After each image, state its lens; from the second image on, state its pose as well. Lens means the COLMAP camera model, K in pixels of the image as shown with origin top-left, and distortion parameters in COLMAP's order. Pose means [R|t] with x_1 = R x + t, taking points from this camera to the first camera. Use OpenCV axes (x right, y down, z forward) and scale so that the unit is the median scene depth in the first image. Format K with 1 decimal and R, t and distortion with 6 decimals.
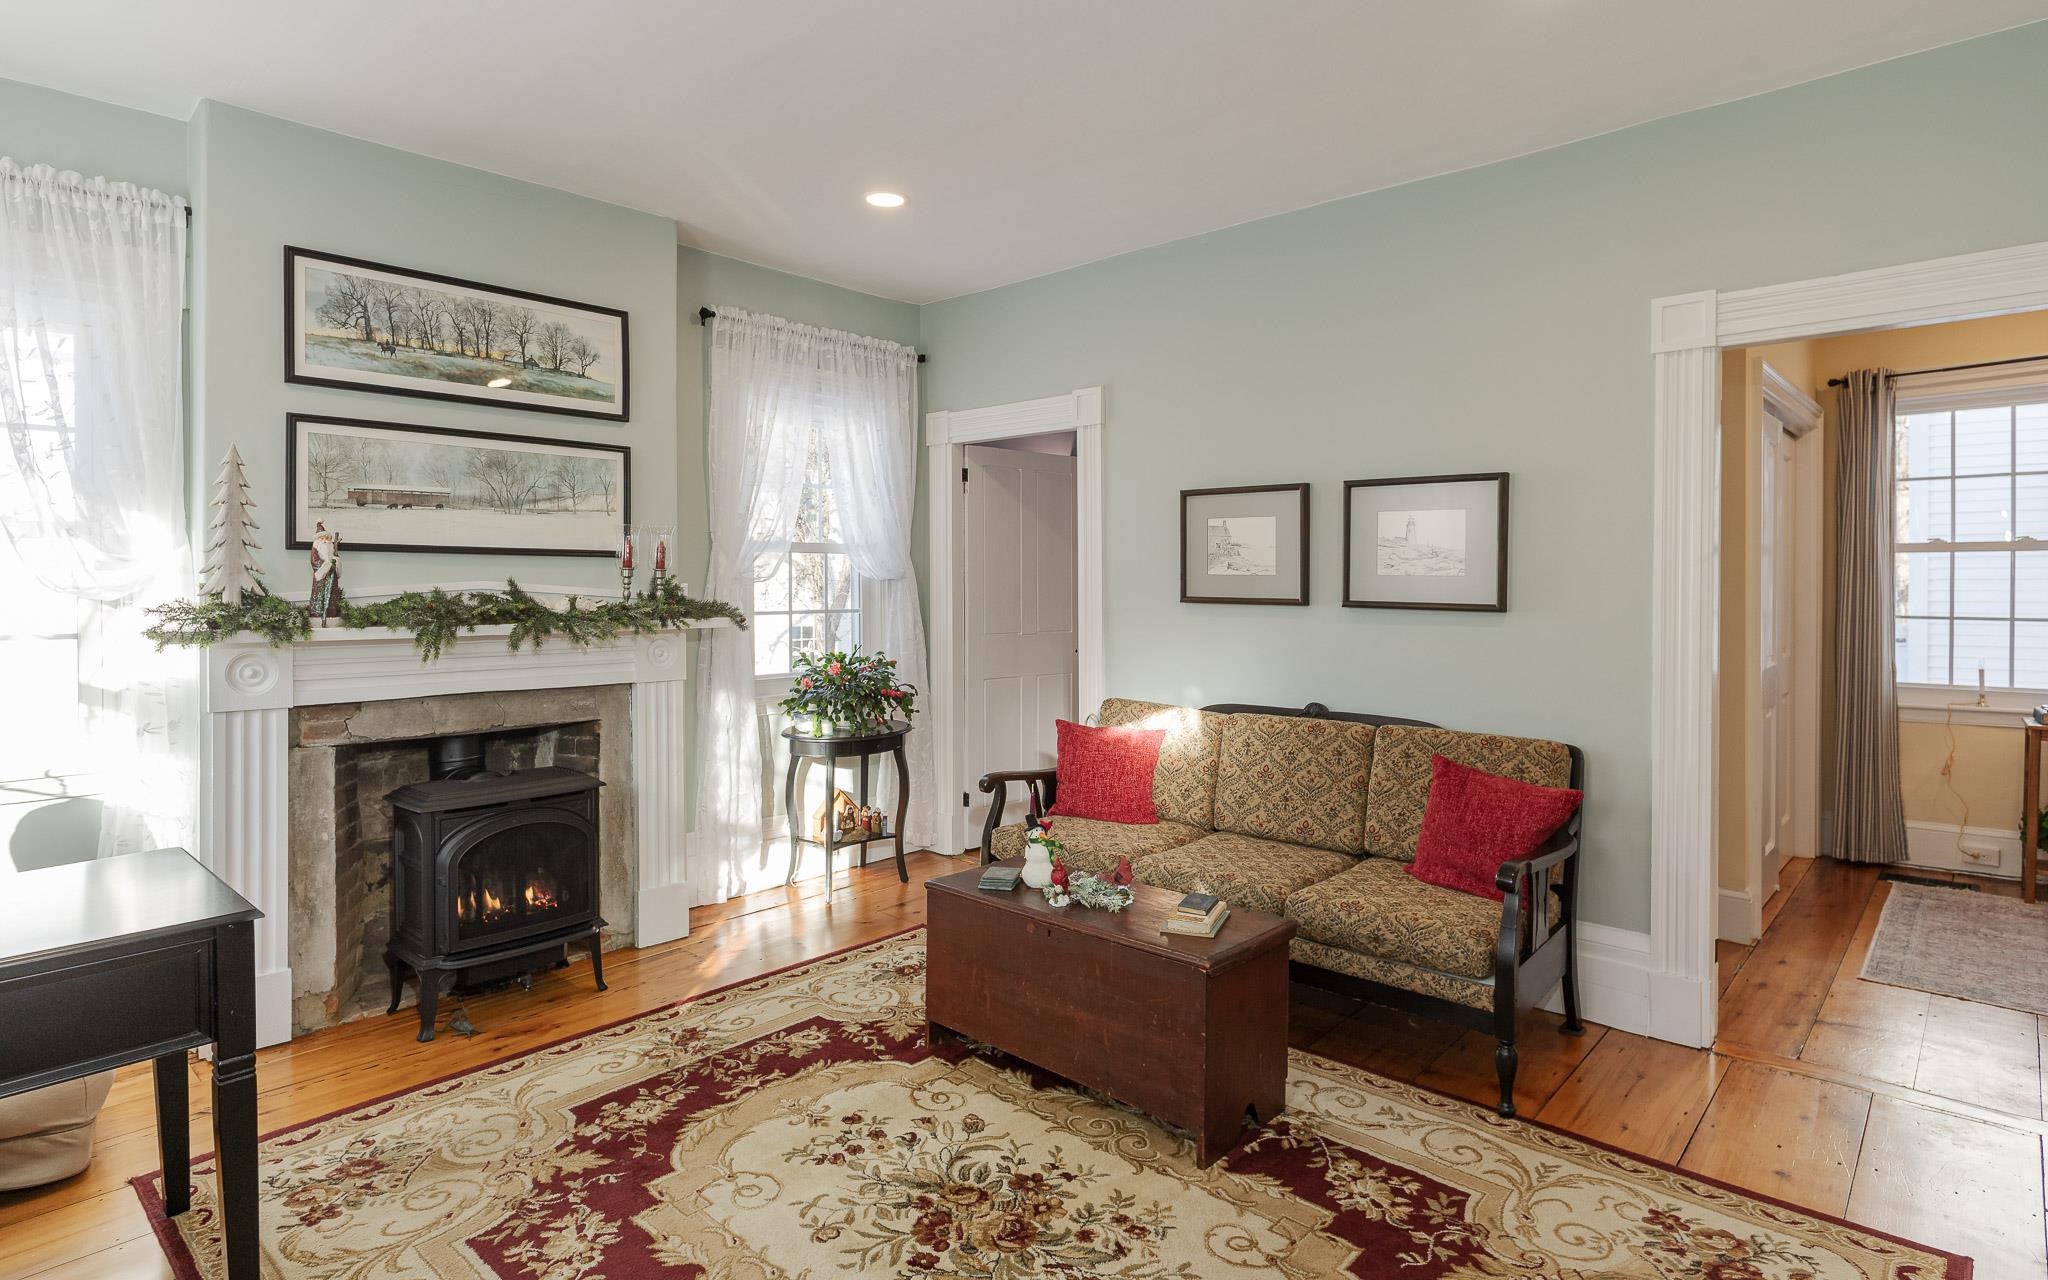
lens RADIAL K [[1068.0, 0, 1030.1], [0, 1068.0, 582.8], [0, 0, 1]] dist [-0.012481, 0.000166]
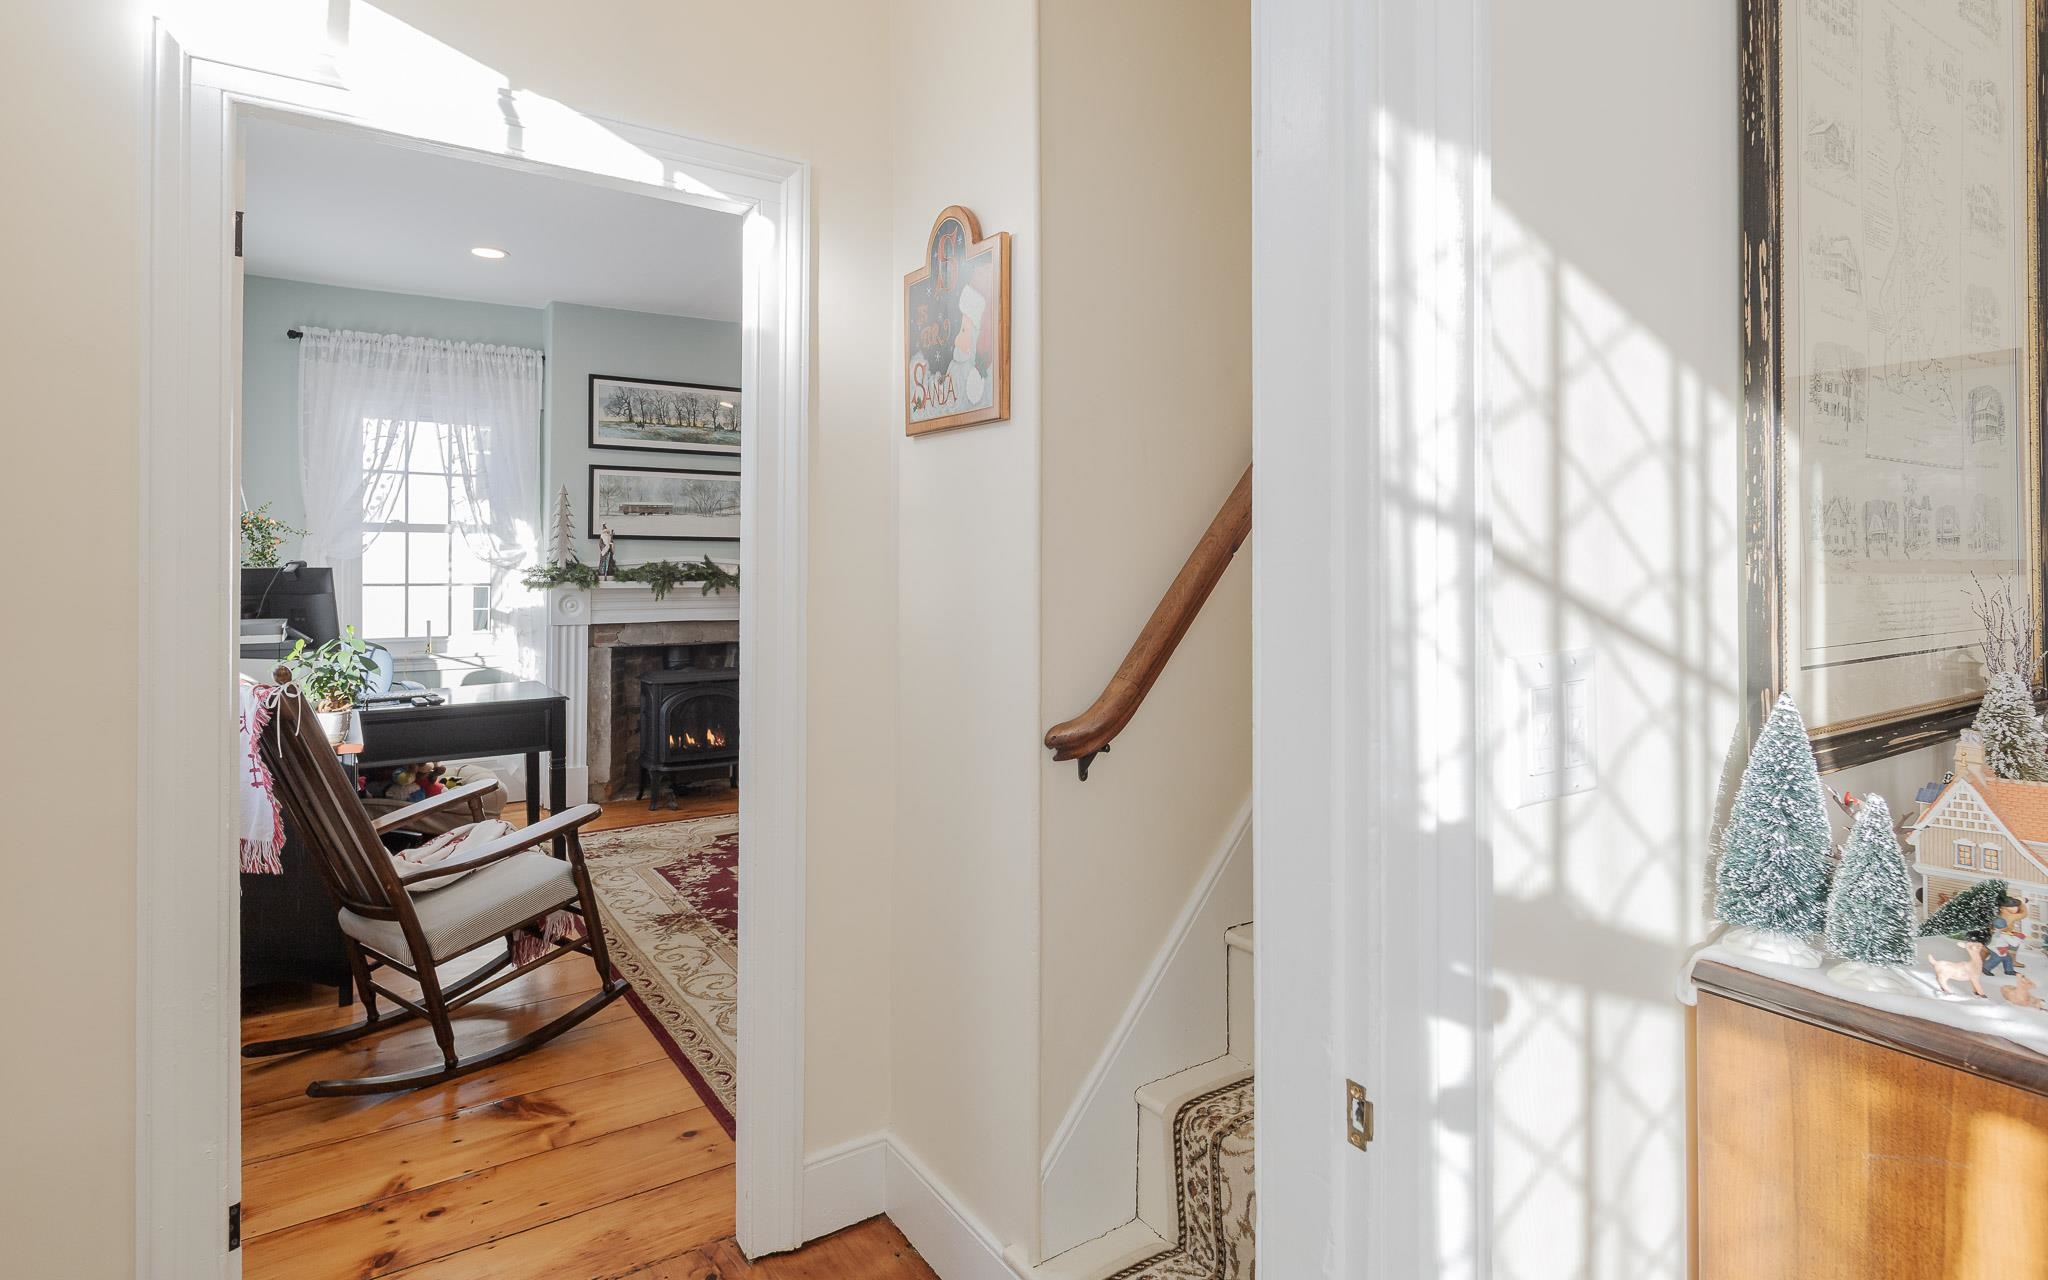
lens RADIAL K [[1068.0, 0, 1031.8], [0, 1068.0, 546.1], [0, 0, 1]] dist [-0.012481, 0.000166]
pose [[0.971102, 0.003109, -0.238644, 0.479008], [-0.005767, 0.999929, -0.010439, -0.003541], [0.238594, 0.011514, 0.971051, -0.600853]]
